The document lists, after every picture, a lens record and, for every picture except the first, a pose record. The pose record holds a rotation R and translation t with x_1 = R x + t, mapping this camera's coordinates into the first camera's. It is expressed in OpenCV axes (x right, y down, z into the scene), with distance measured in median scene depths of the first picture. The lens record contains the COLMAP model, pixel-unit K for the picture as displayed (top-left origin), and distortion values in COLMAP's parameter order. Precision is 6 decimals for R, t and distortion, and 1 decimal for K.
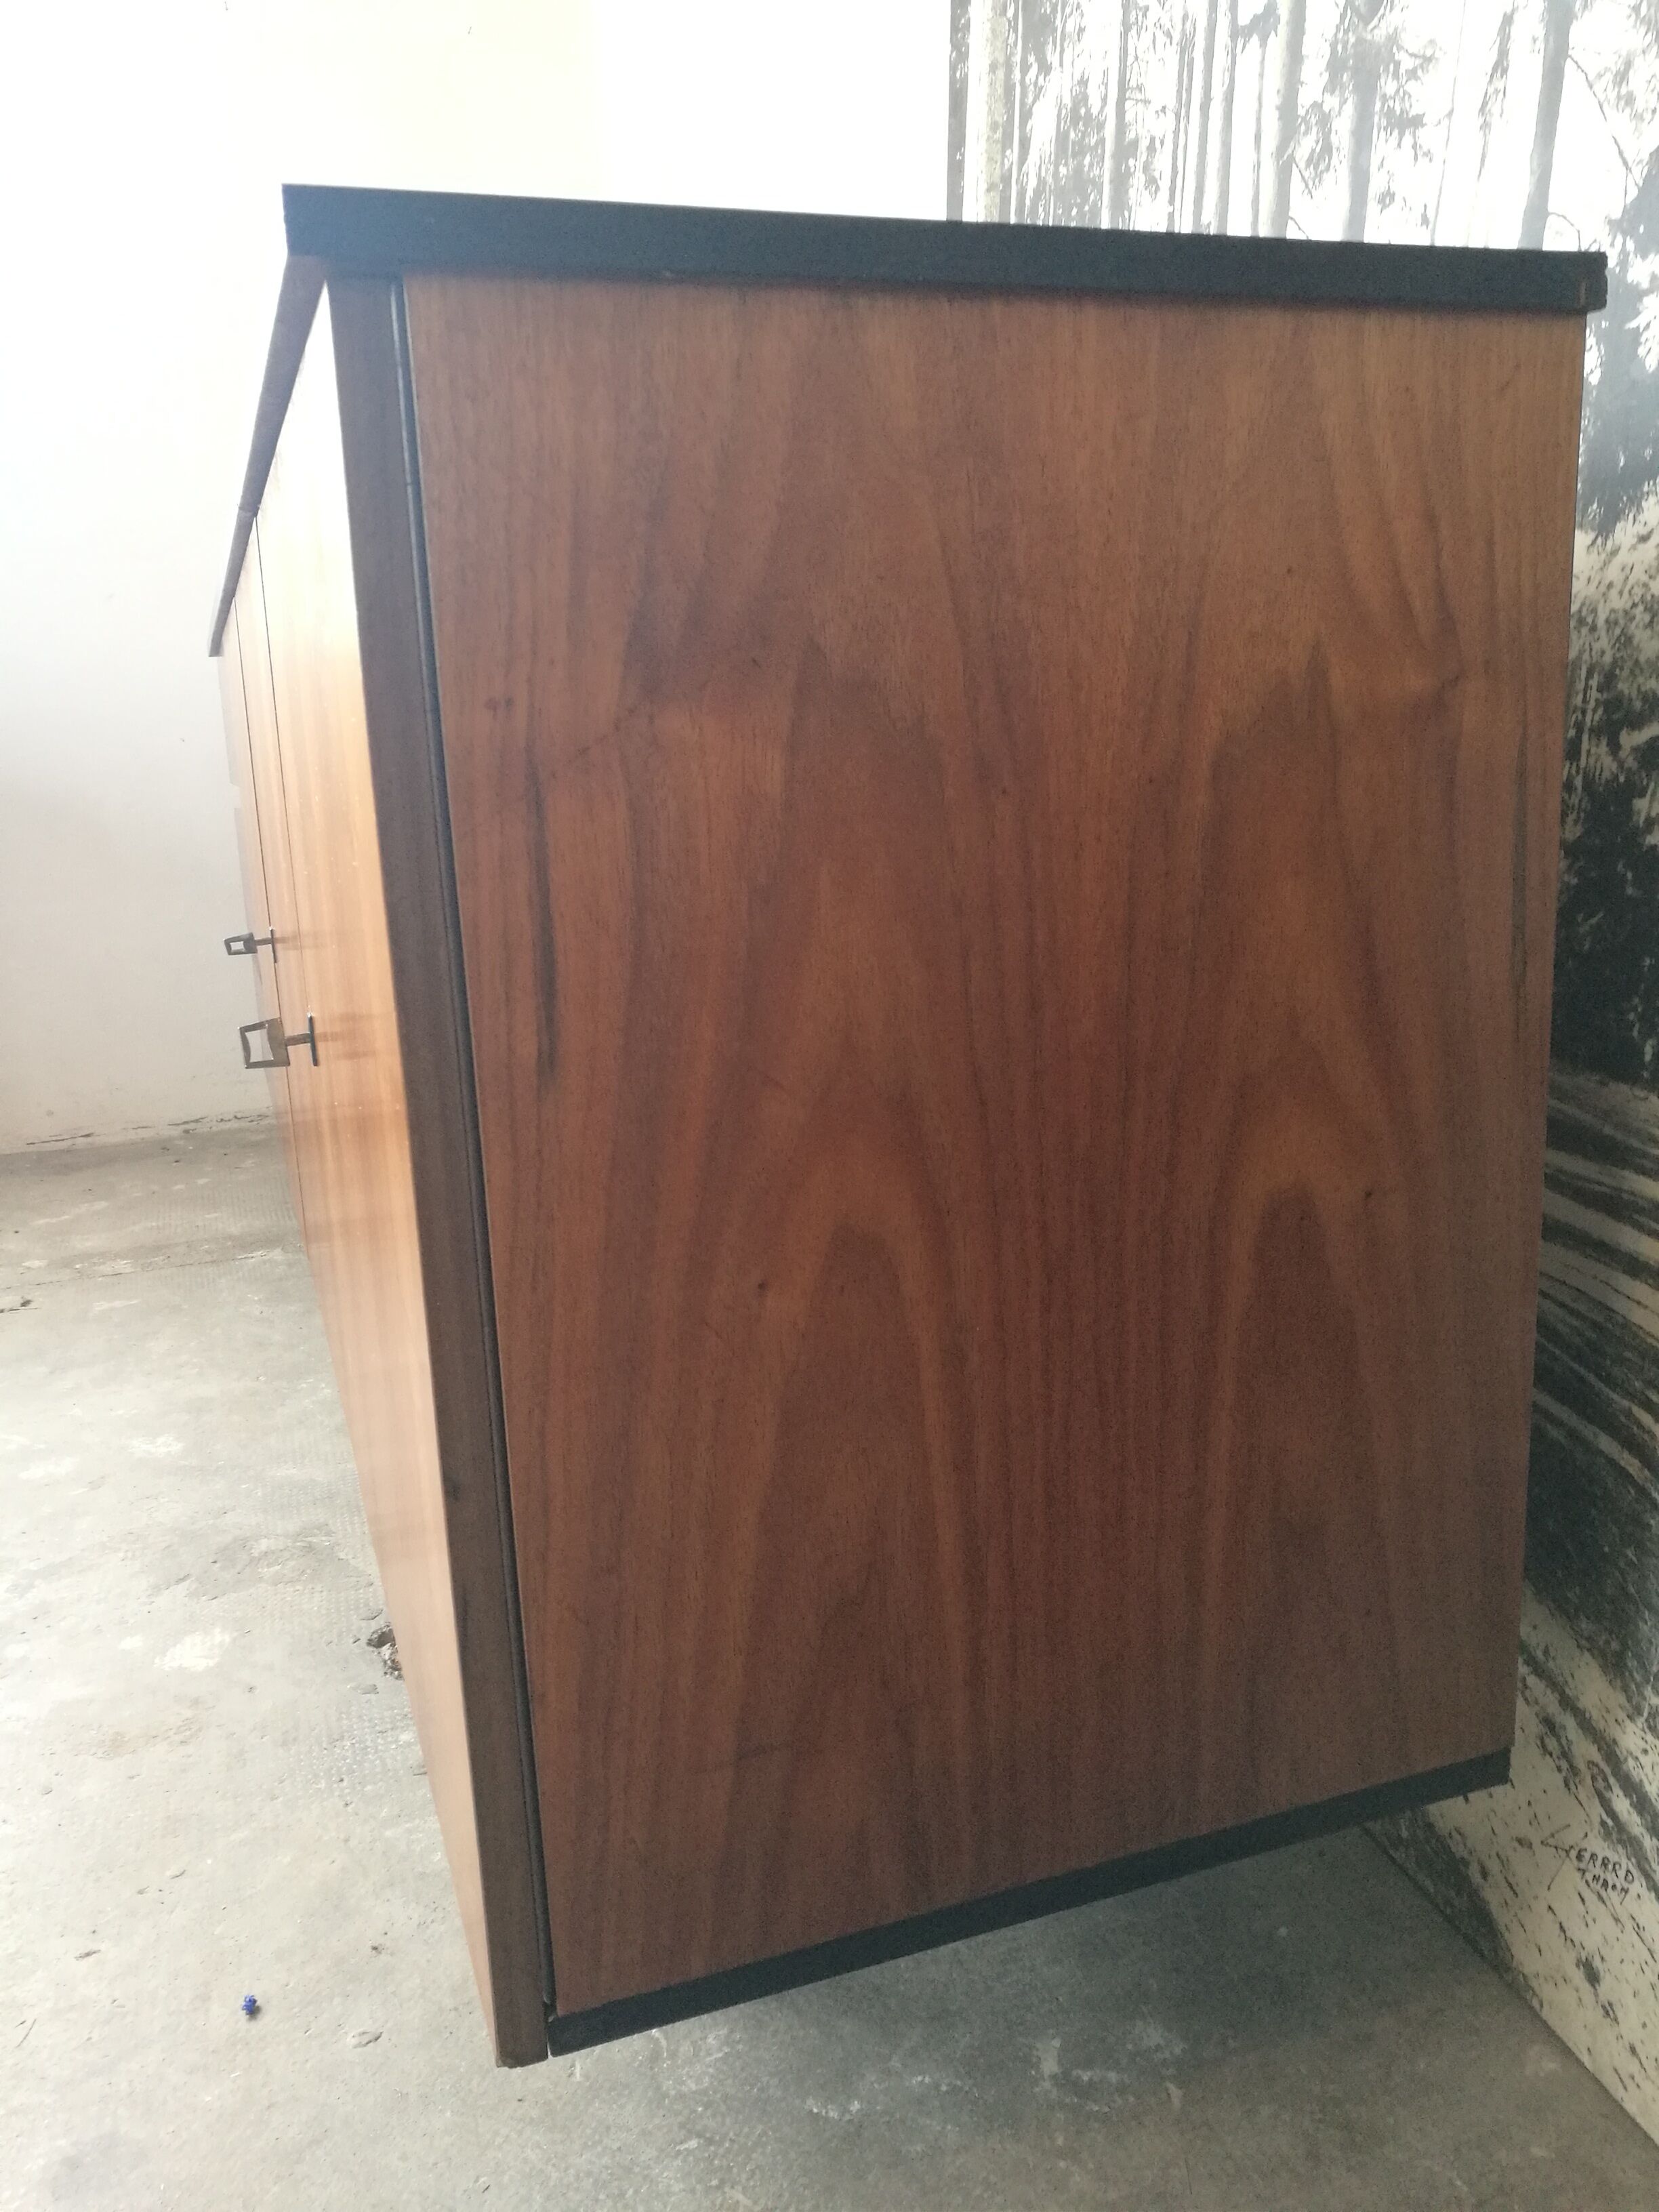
lens RADIAL K [[1745.3, 0, 829.6], [0, 1745.3, 1112.7], [0, 0, 1]] dist [-0.027371, 0.039815]
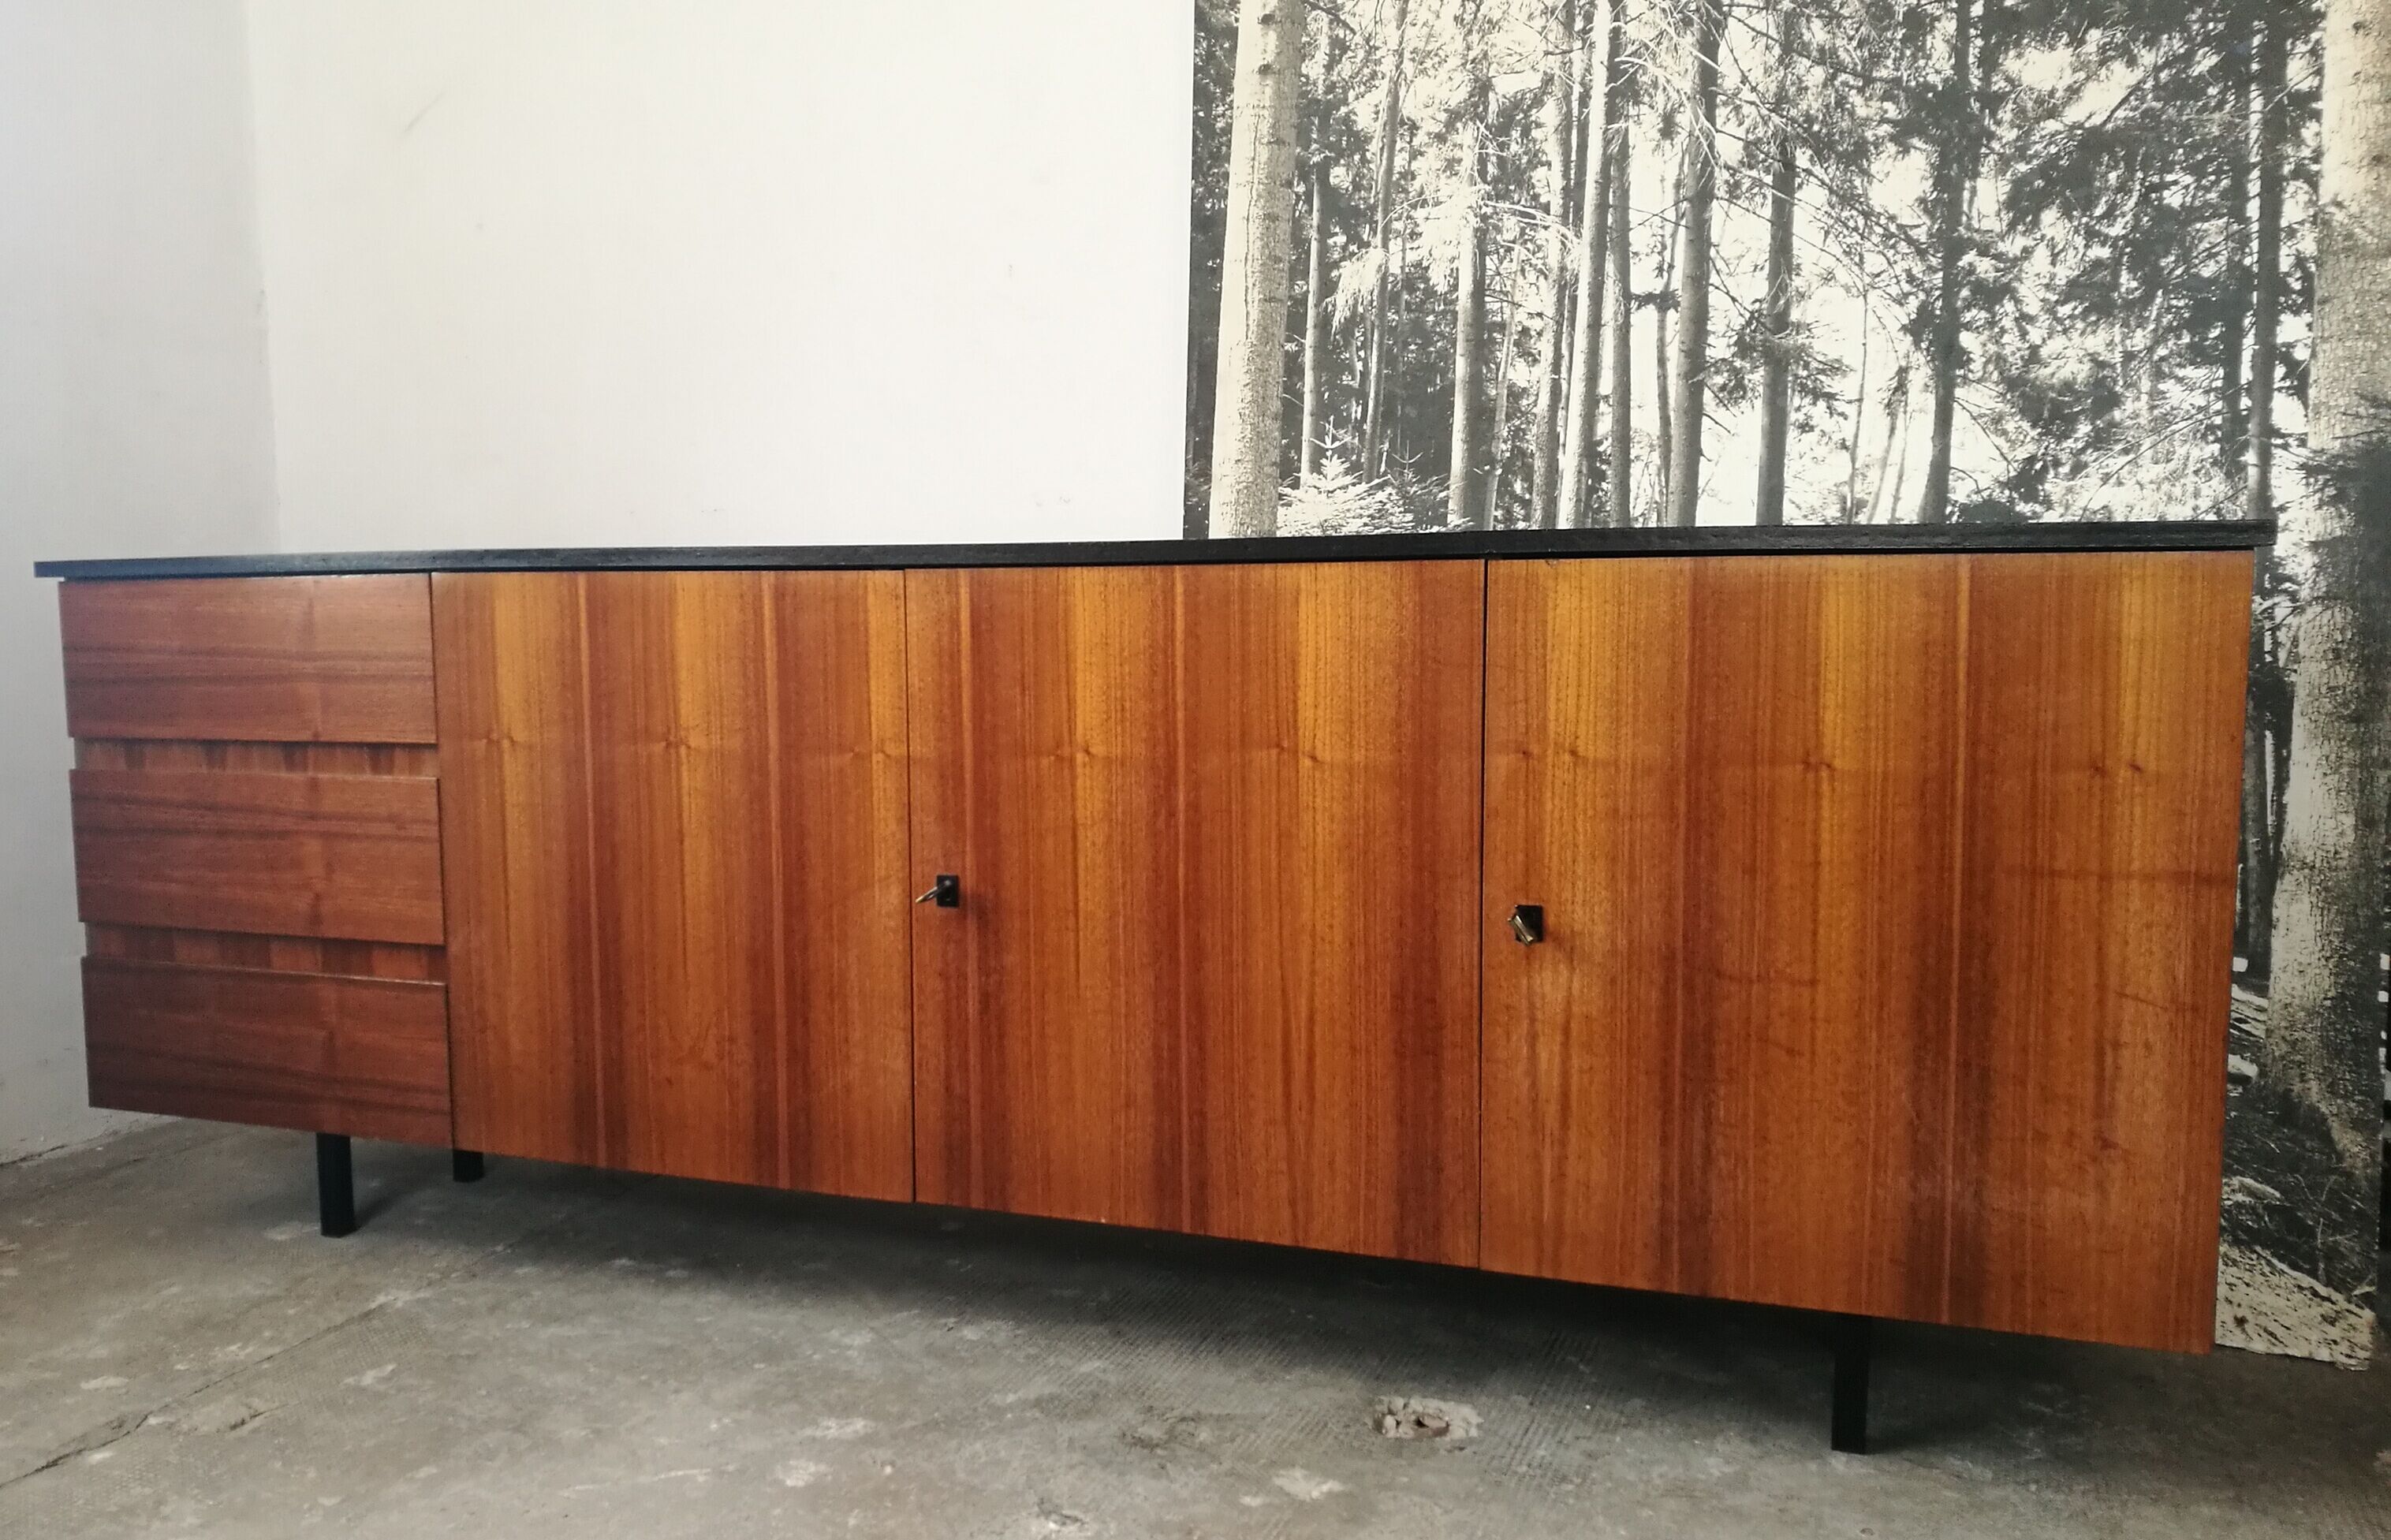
lens RADIAL K [[2026.4, 0, 1098.1], [0, 2026.4, 794.6], [0, 0, 1]] dist [-0.031299, 0.049209]
pose [[0.660670, -0.039388, 0.749643, -1.897016], [0.143817, 0.986766, -0.074901, -0.081262], [-0.736771, 0.157296, 0.657591, 0.191175]]
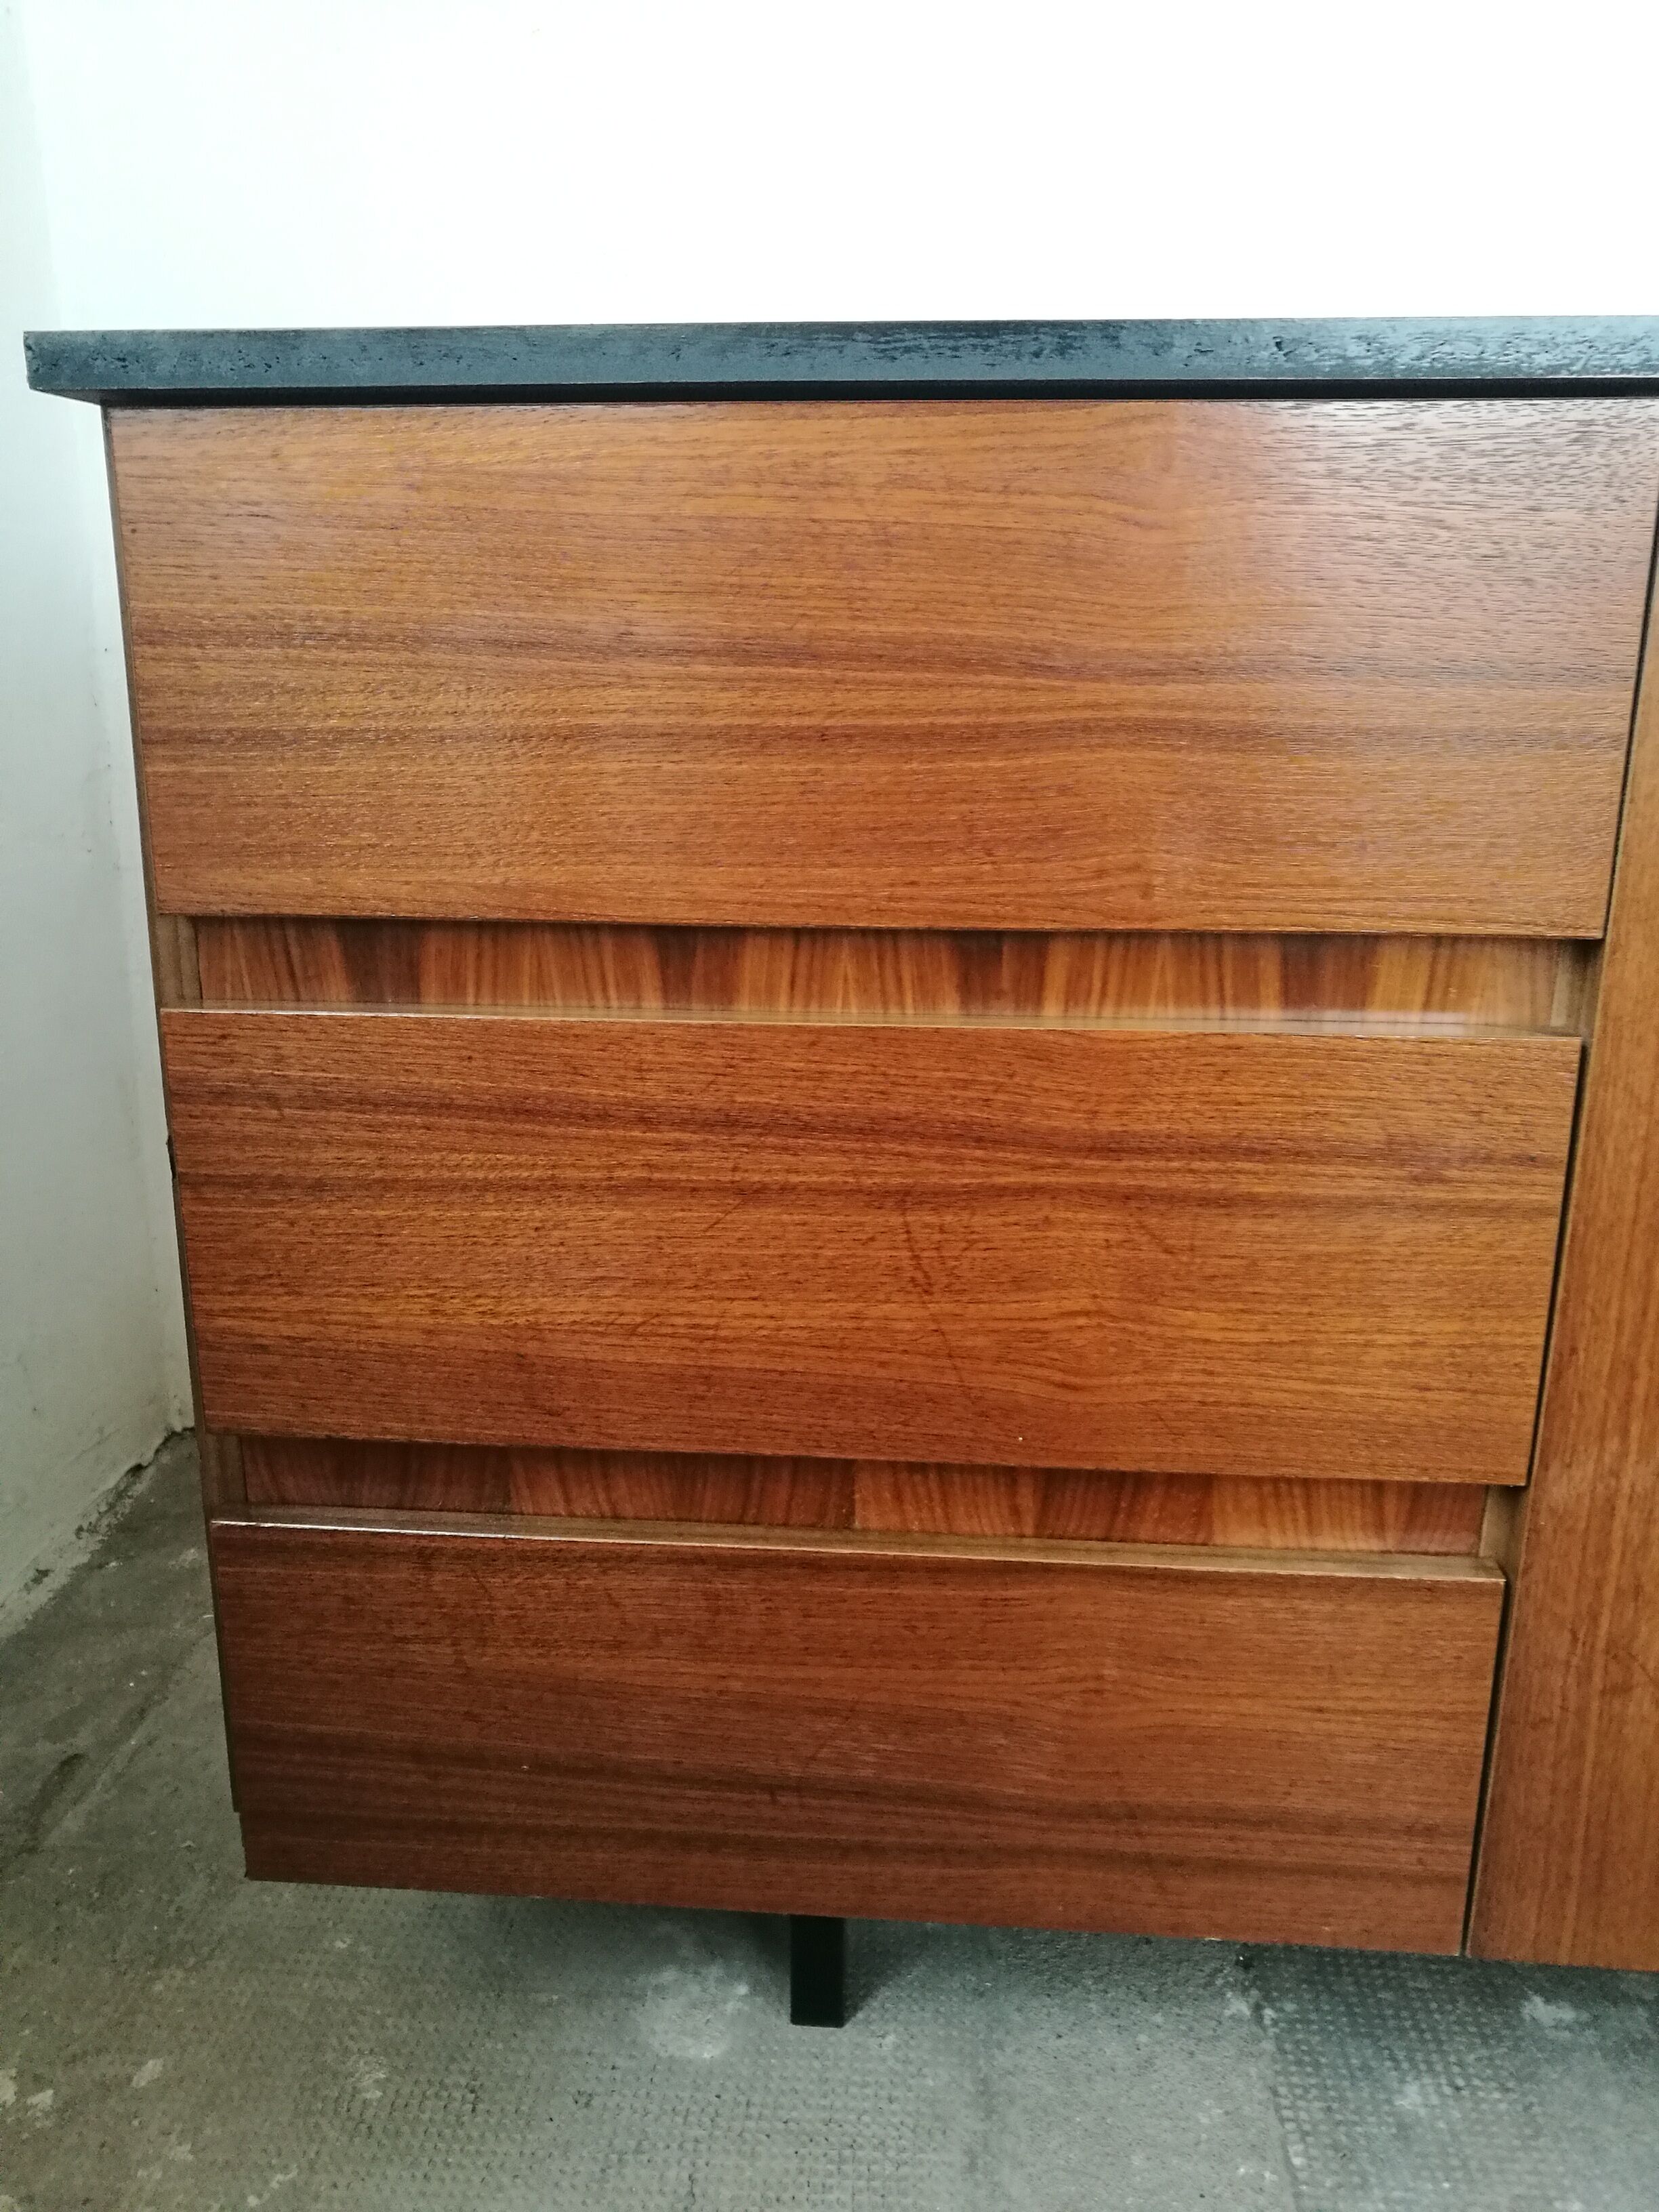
lens RADIAL K [[1745.3, 0, 836.9], [0, 1745.3, 1127.9], [0, 0, 1]] dist [-0.027371, 0.039815]
pose [[0.408828, -0.203061, 0.889734, -1.420529], [0.170073, 0.974805, 0.144329, -0.475800], [-0.896624, 0.092314, 0.433062, 2.134819]]
